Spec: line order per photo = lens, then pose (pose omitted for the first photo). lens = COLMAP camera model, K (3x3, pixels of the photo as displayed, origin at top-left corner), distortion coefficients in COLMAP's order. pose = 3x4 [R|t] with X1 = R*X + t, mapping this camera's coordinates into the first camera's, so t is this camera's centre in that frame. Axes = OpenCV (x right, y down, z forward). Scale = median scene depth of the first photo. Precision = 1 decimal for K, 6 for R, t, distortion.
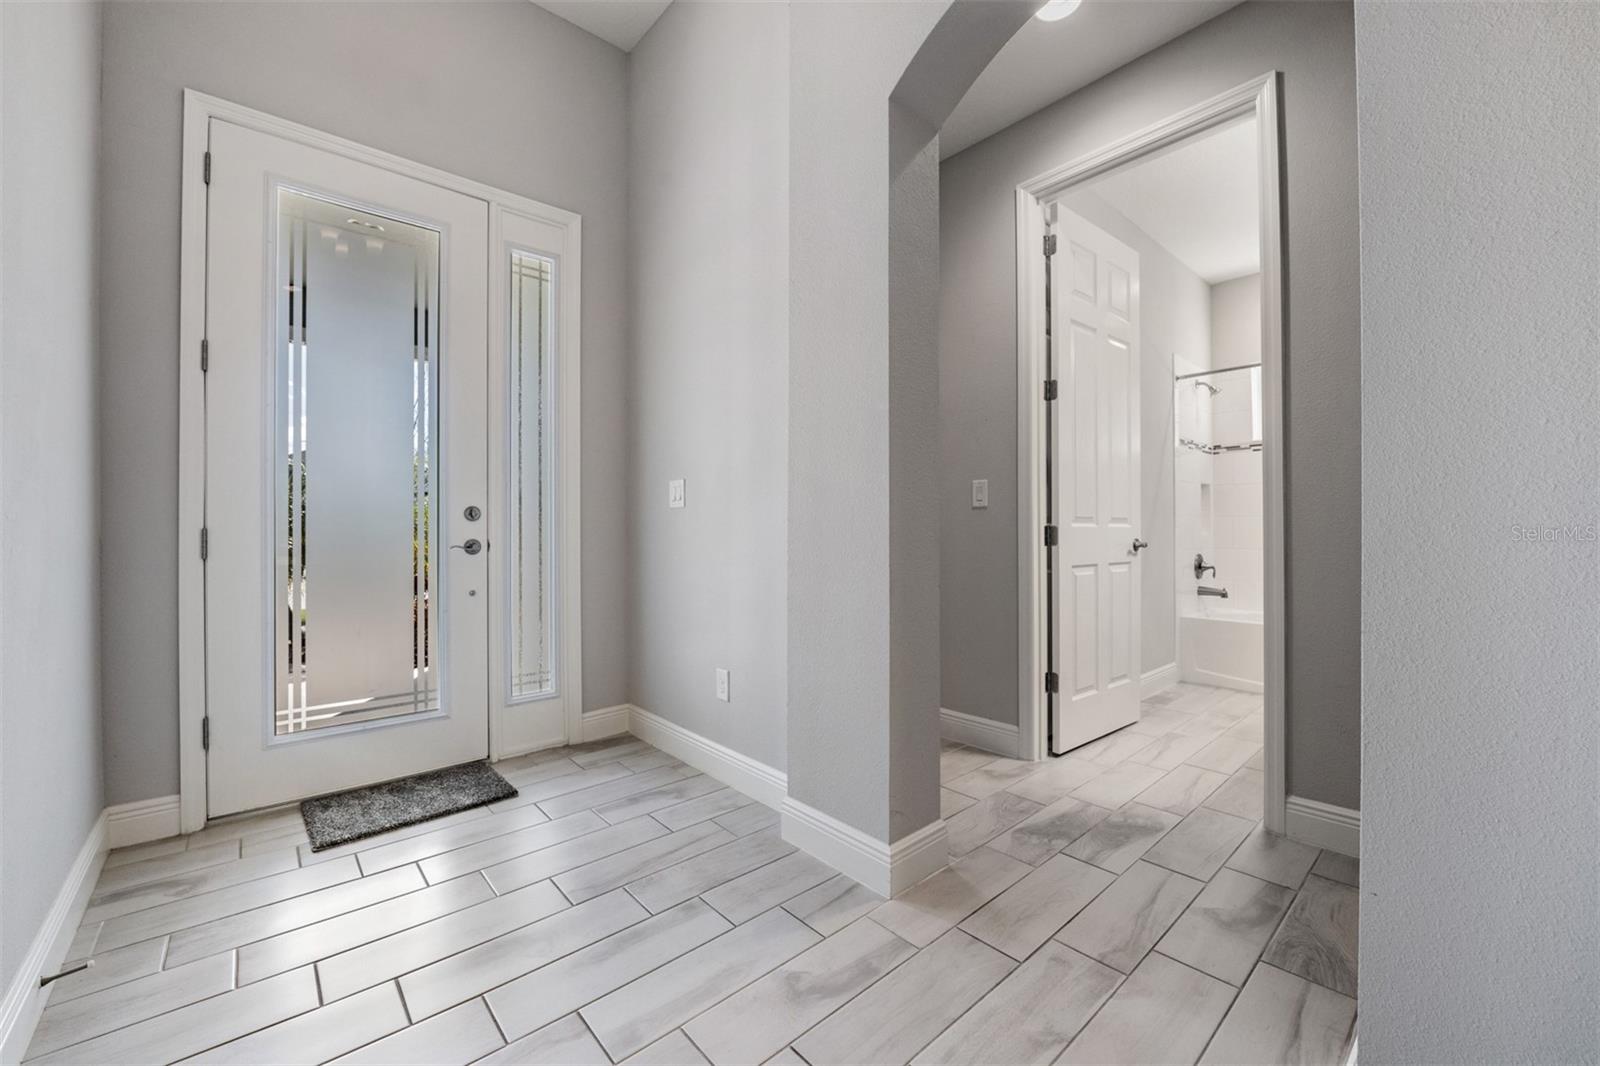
lens RADIAL K [[622.0, 0, 798.5], [0, 622.0, 528.7], [0, 0, 1]] dist [-0.019348, -0.000078]
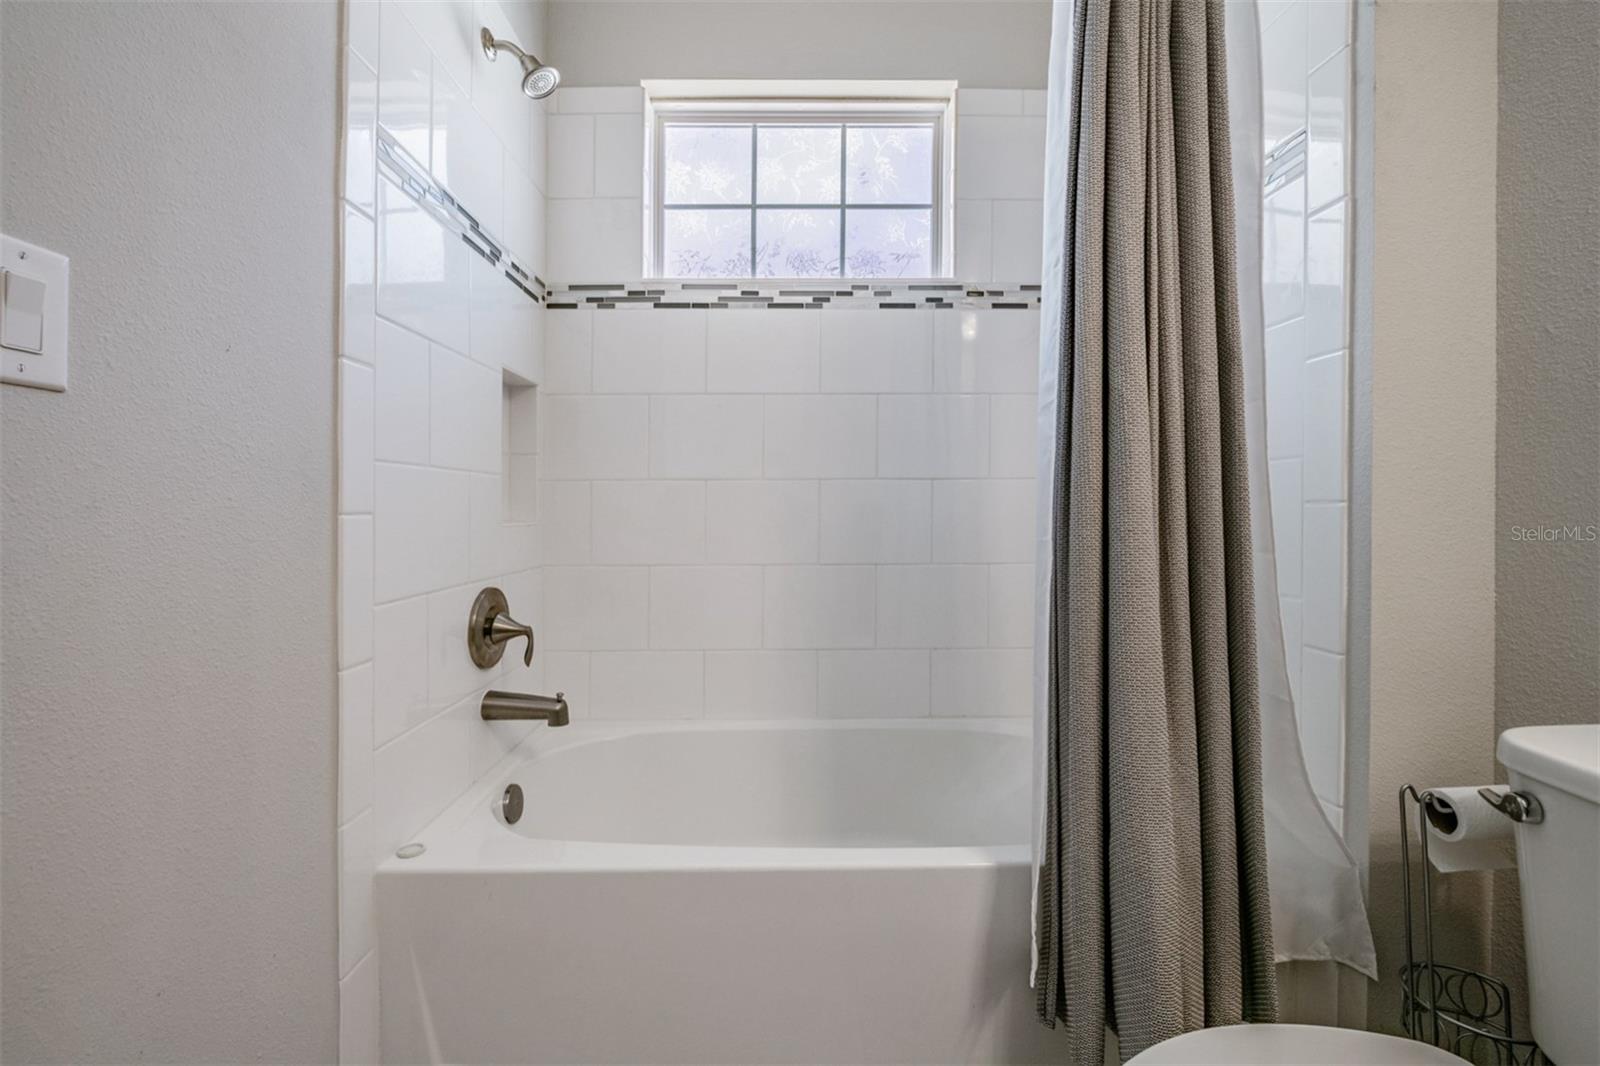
lens RADIAL K [[640.1, 0, 791.9], [0, 640.1, 515.6], [0, 0, 1]] dist [-0.001172, -0.006611]
pose [[0.649096, -0.000977, 0.760705, 0.503875], [-0.002933, 0.999989, 0.003786, 0.001371], [-0.760700, -0.004689, 0.649086, 0.672989]]
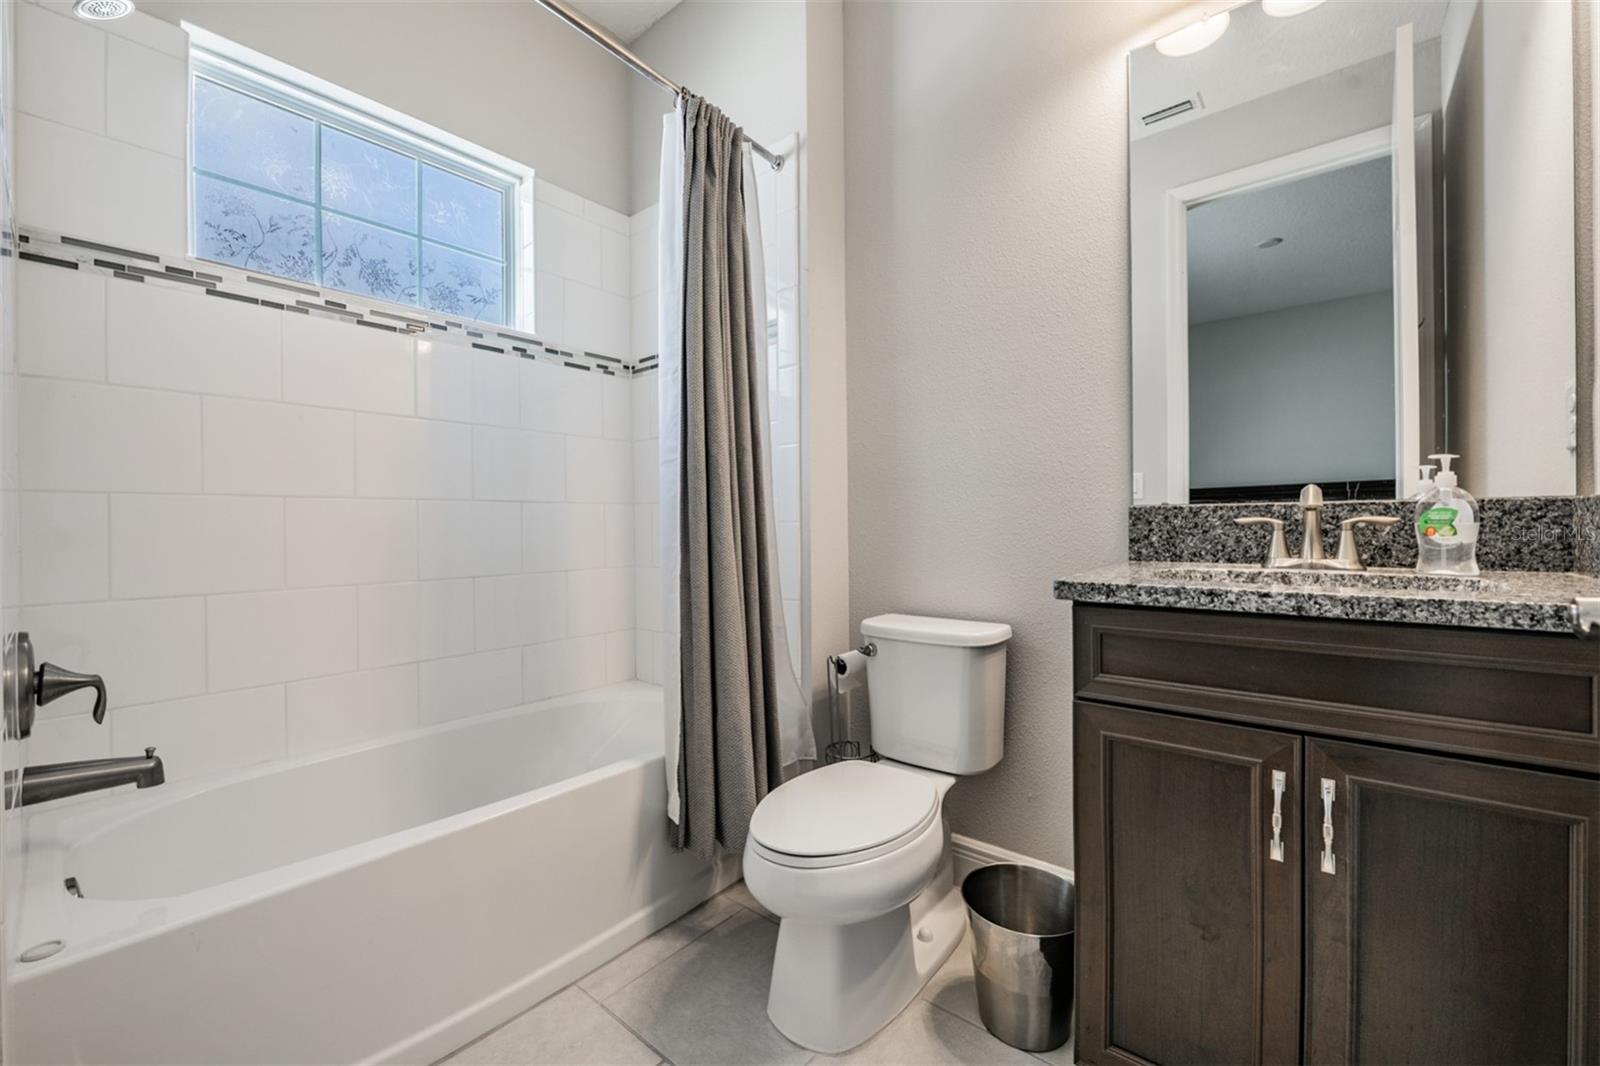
lens RADIAL K [[635.4, 0, 796.6], [0, 635.4, 532.9], [0, 0, 1]] dist [-0.015081, -0.000430]
pose [[-0.159381, -0.002638, 0.987214, 0.366683], [0.008058, 0.999960, 0.003973, 0.002426], [-0.987184, 0.008588, -0.159353, 0.743364]]
